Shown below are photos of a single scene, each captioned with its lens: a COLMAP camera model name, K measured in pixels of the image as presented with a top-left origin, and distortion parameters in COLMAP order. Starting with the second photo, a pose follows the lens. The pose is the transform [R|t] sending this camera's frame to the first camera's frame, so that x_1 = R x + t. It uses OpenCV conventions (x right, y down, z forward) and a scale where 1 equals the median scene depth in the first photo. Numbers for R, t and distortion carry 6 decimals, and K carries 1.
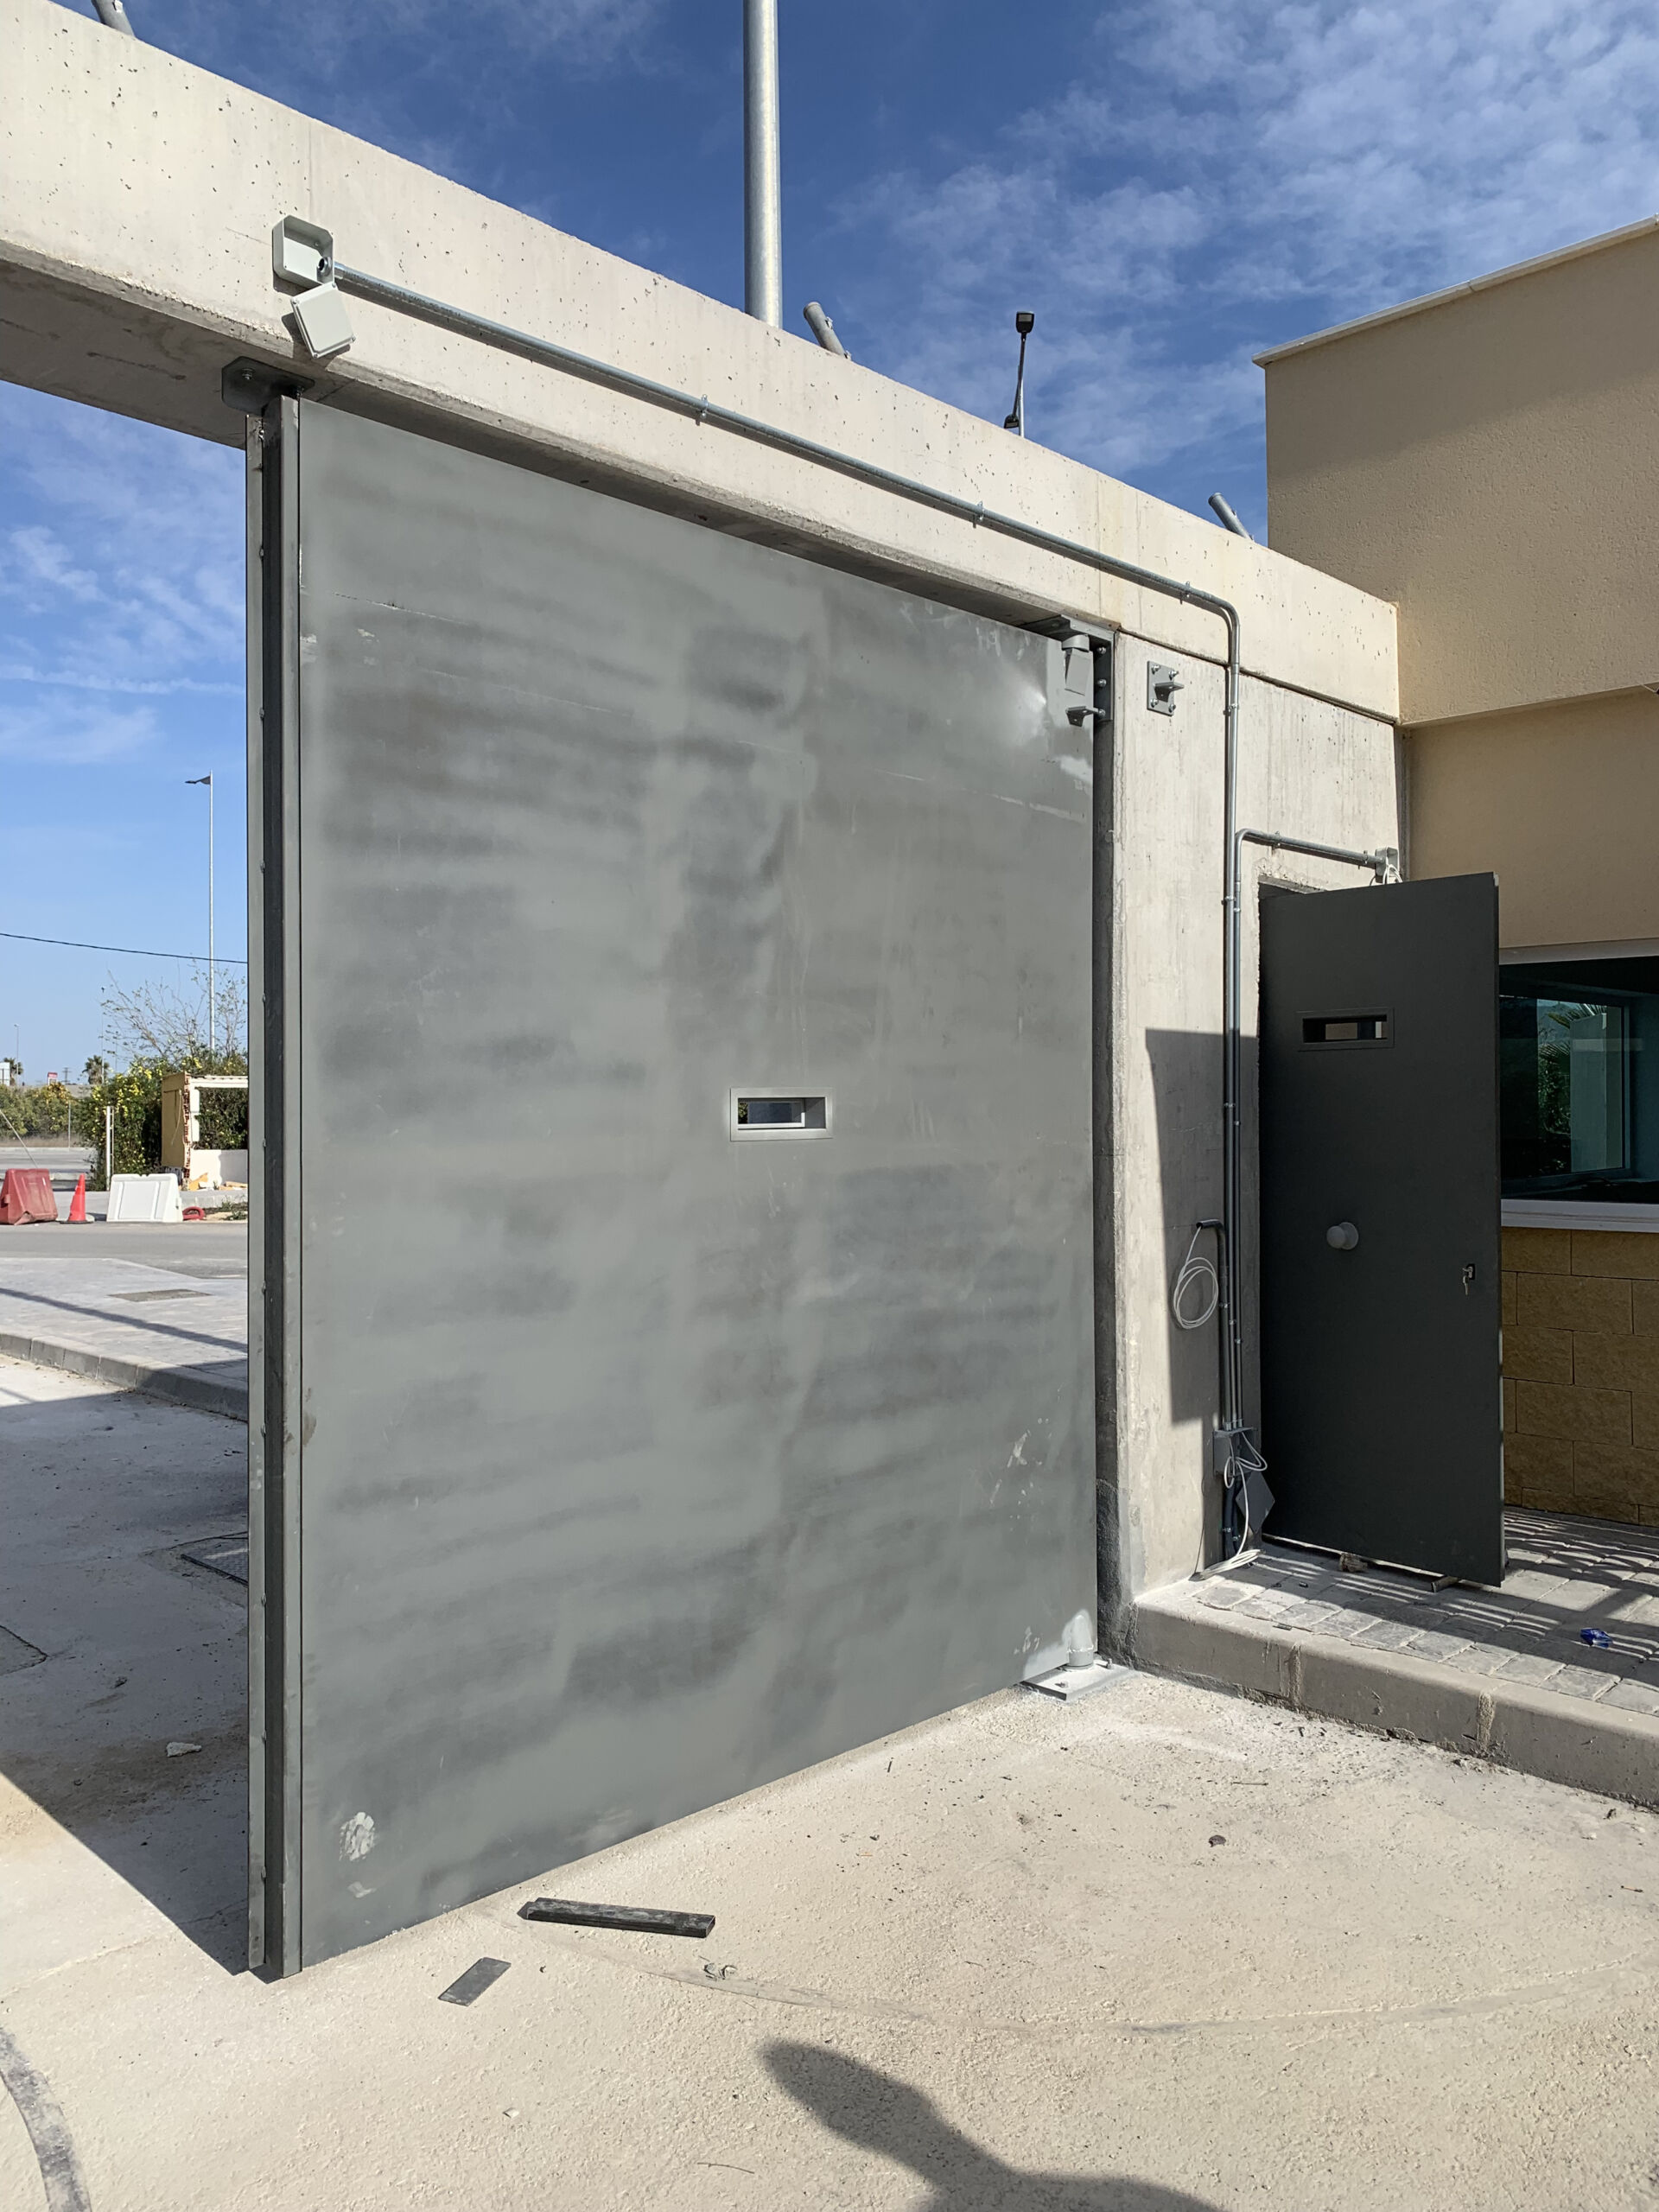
lens RADIAL K [[1687.4, 0, 838.7], [0, 1687.4, 1106.2], [0, 0, 1]] dist [0.049389, -0.009921]
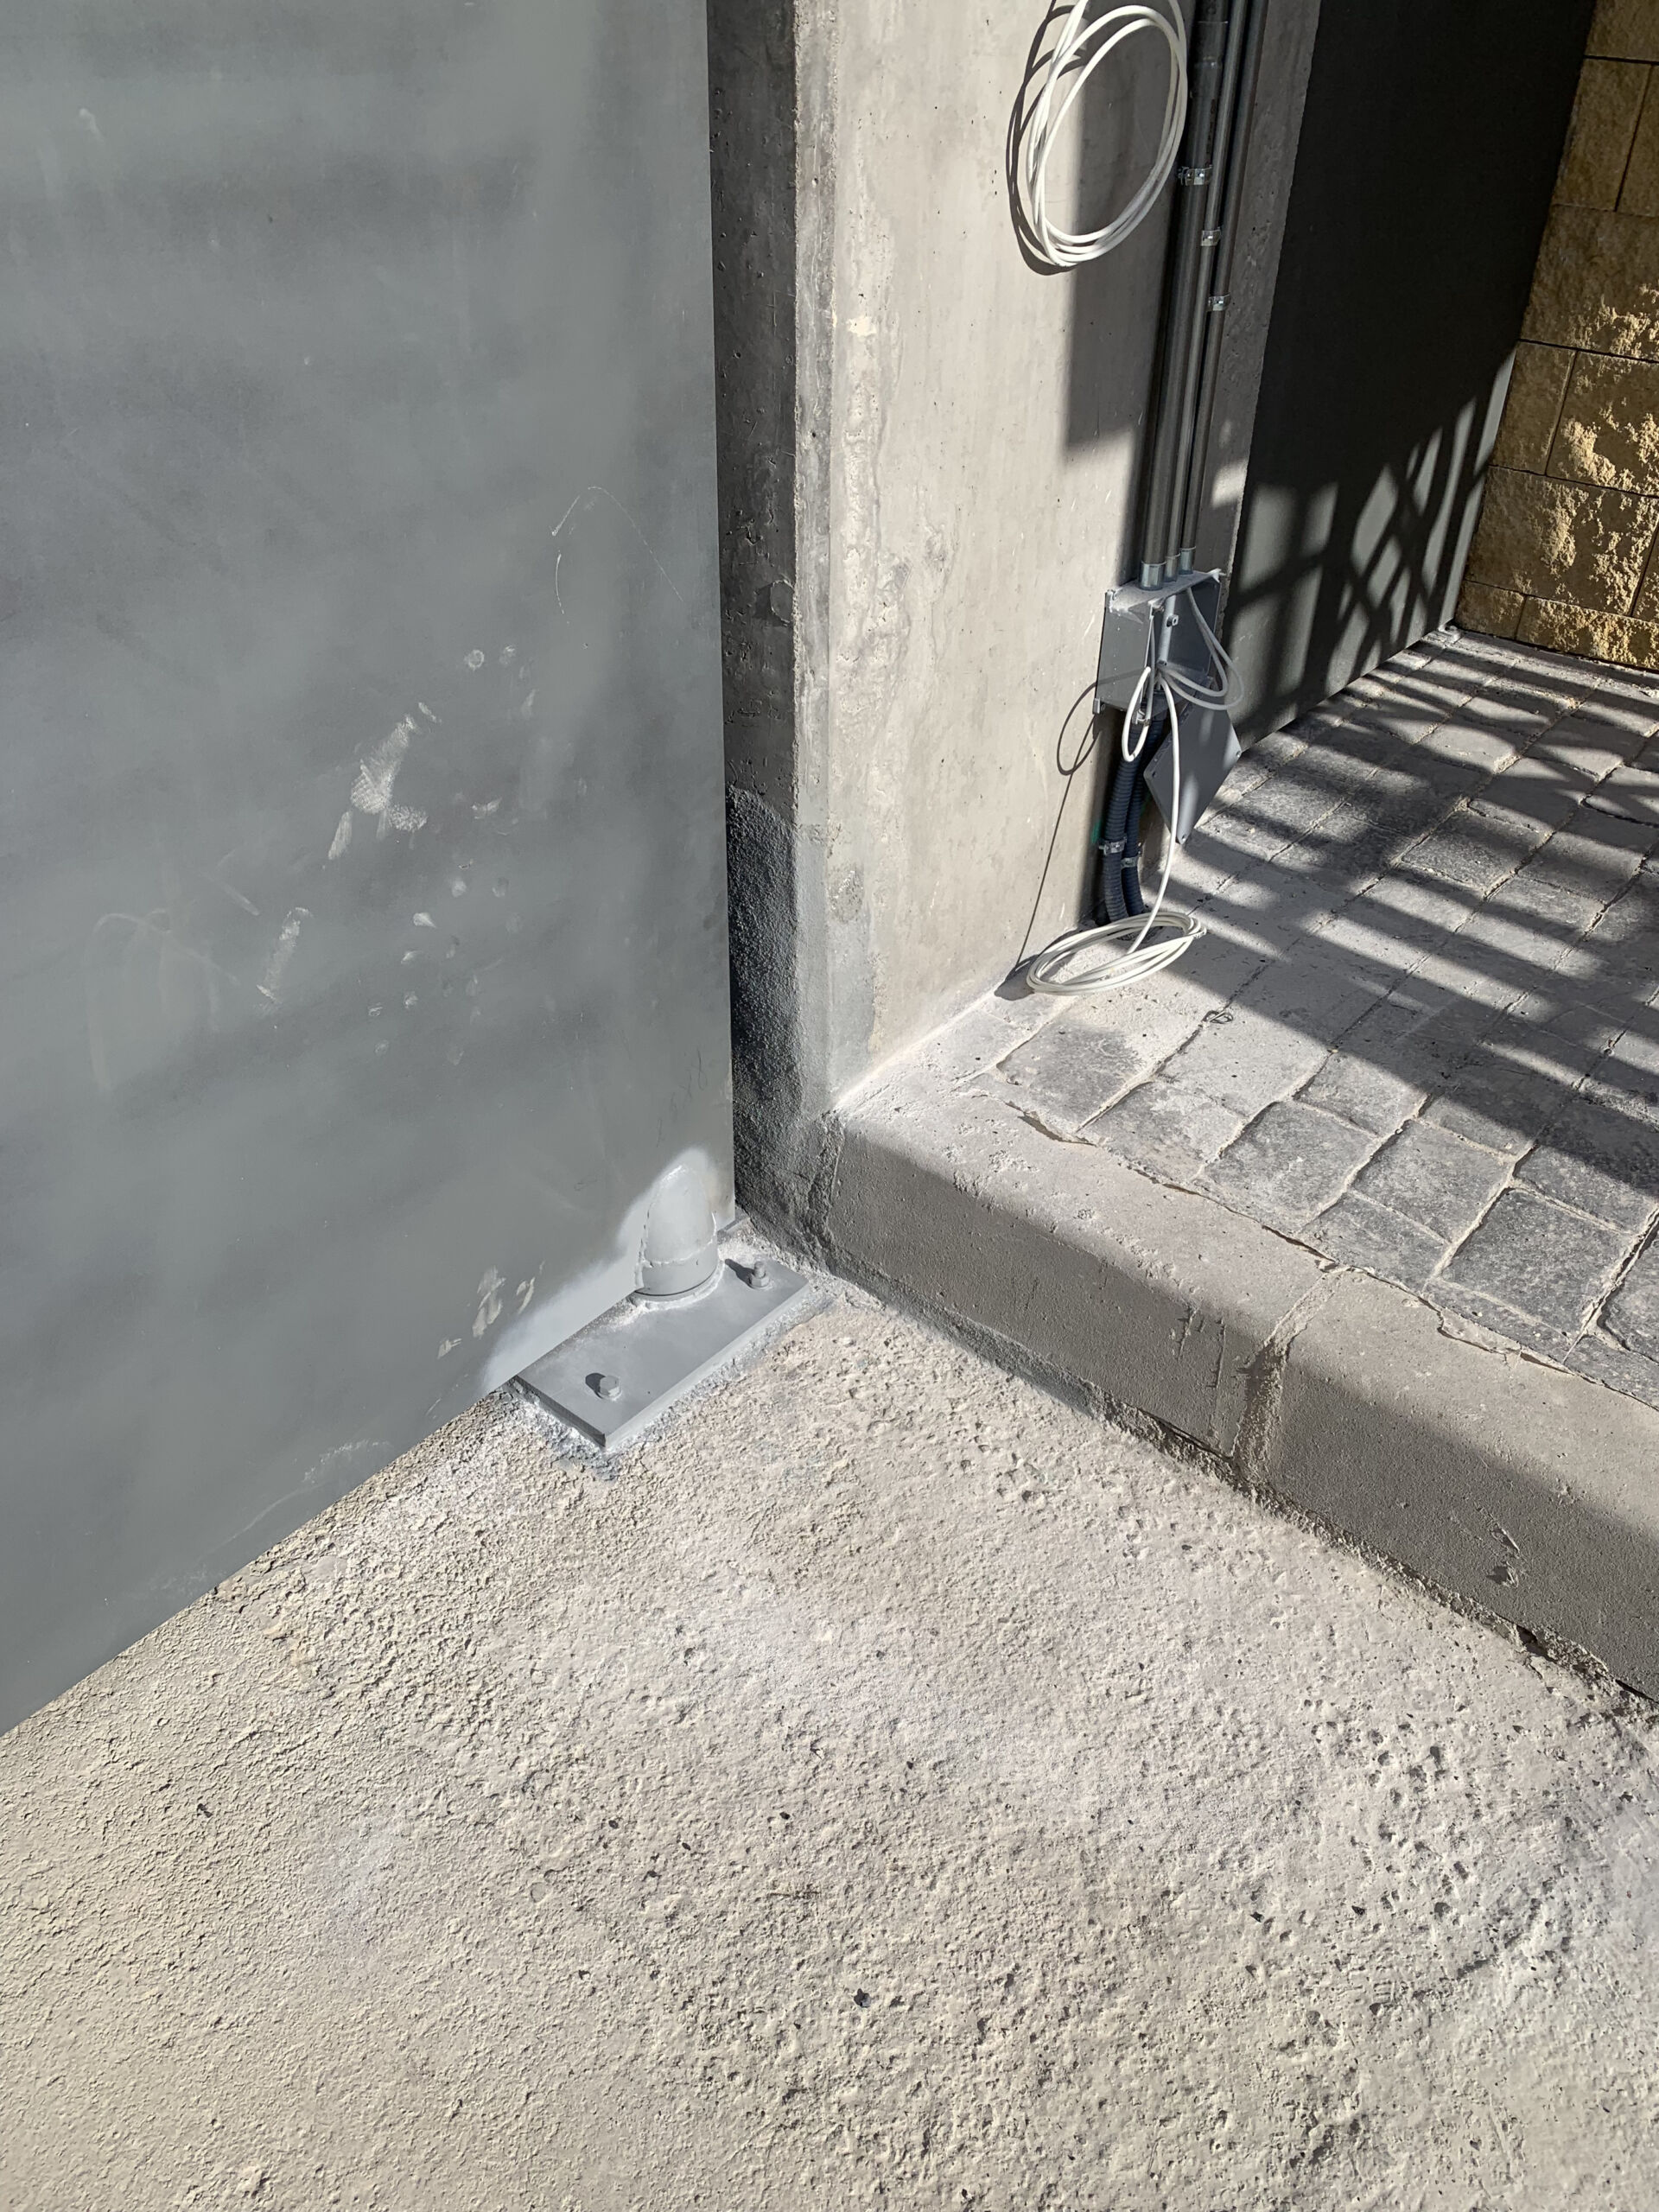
lens RADIAL K [[1687.4, 0, 843.1], [0, 1687.4, 1096.6], [0, 0, 1]] dist [0.049389, -0.009921]
pose [[0.997004, -0.022555, 0.073982, 0.149237], [-0.023937, 0.819586, 0.572456, 0.084627], [-0.073546, -0.572512, 0.816591, 0.709037]]
